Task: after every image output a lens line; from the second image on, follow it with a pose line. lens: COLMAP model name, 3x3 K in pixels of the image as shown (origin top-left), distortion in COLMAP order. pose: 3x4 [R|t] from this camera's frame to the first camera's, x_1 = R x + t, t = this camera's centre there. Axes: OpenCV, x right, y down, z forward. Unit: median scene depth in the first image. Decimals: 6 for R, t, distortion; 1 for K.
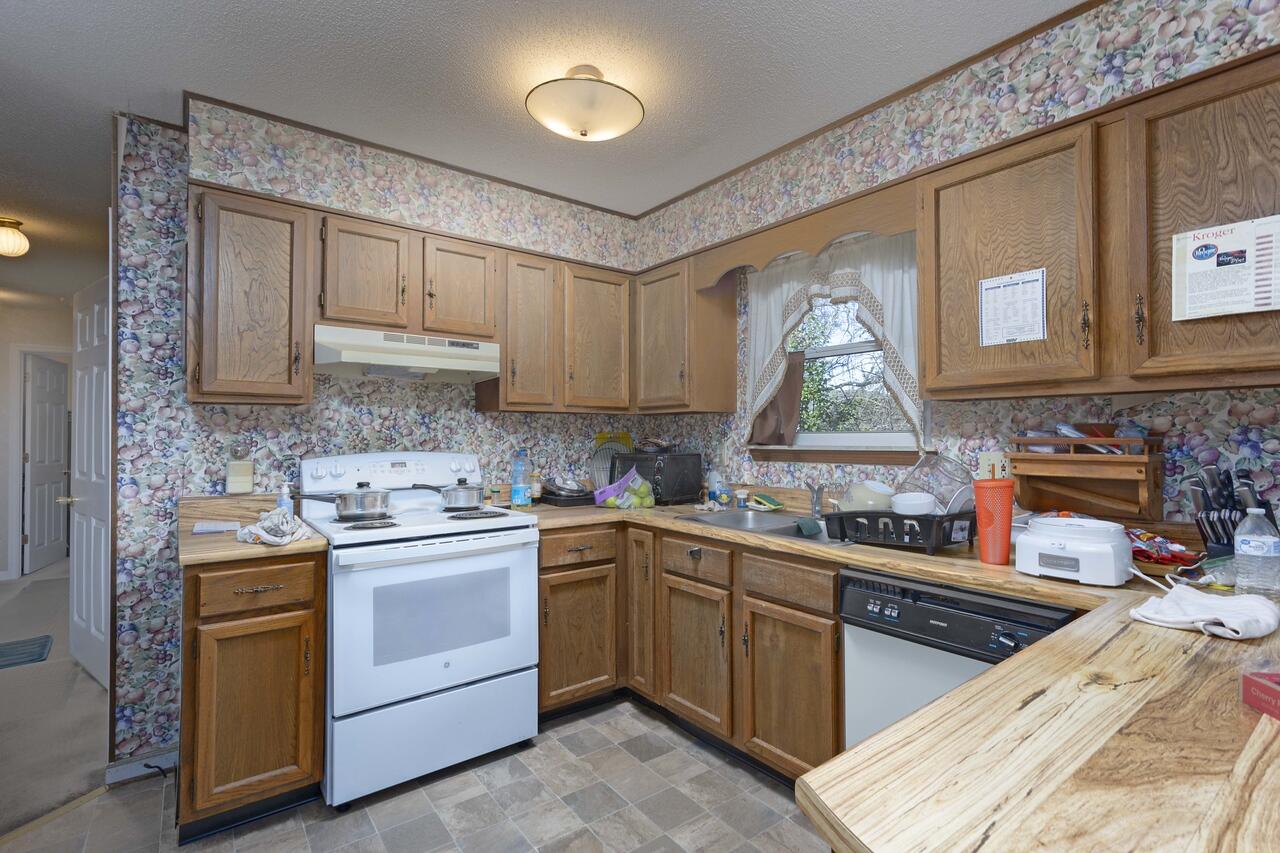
lens RADIAL K [[595.4, 0, 644.0], [0, 595.4, 427.0], [0, 0, 1]] dist [0.015150, 0.000574]
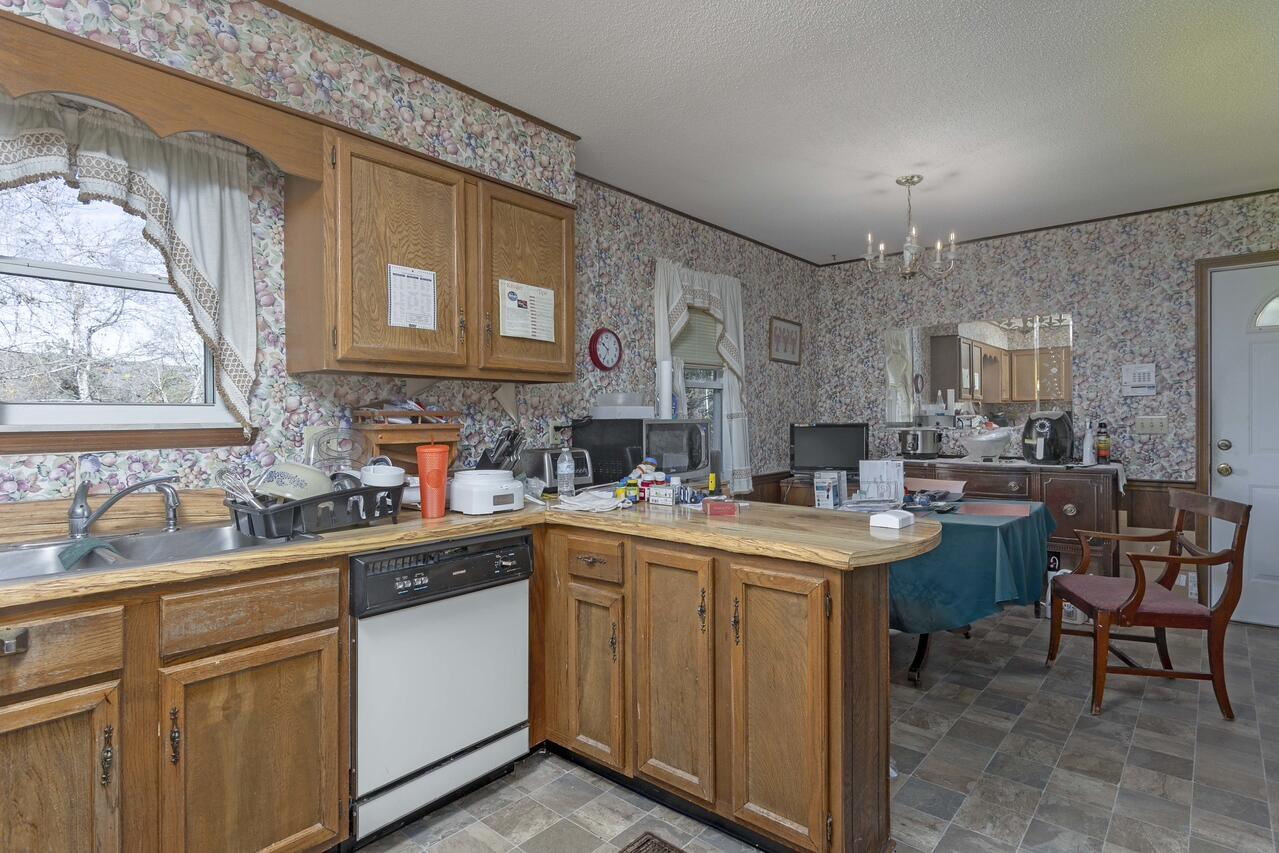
lens RADIAL K [[688.1, 0, 642.5], [0, 688.1, 423.9], [0, 0, 1]] dist [0.002448, 0.001293]
pose [[-0.209066, -0.004184, 0.977893, -0.747813], [-0.007471, 0.999968, 0.002681, 0.035995], [-0.977873, -0.006745, -0.209091, 0.818053]]
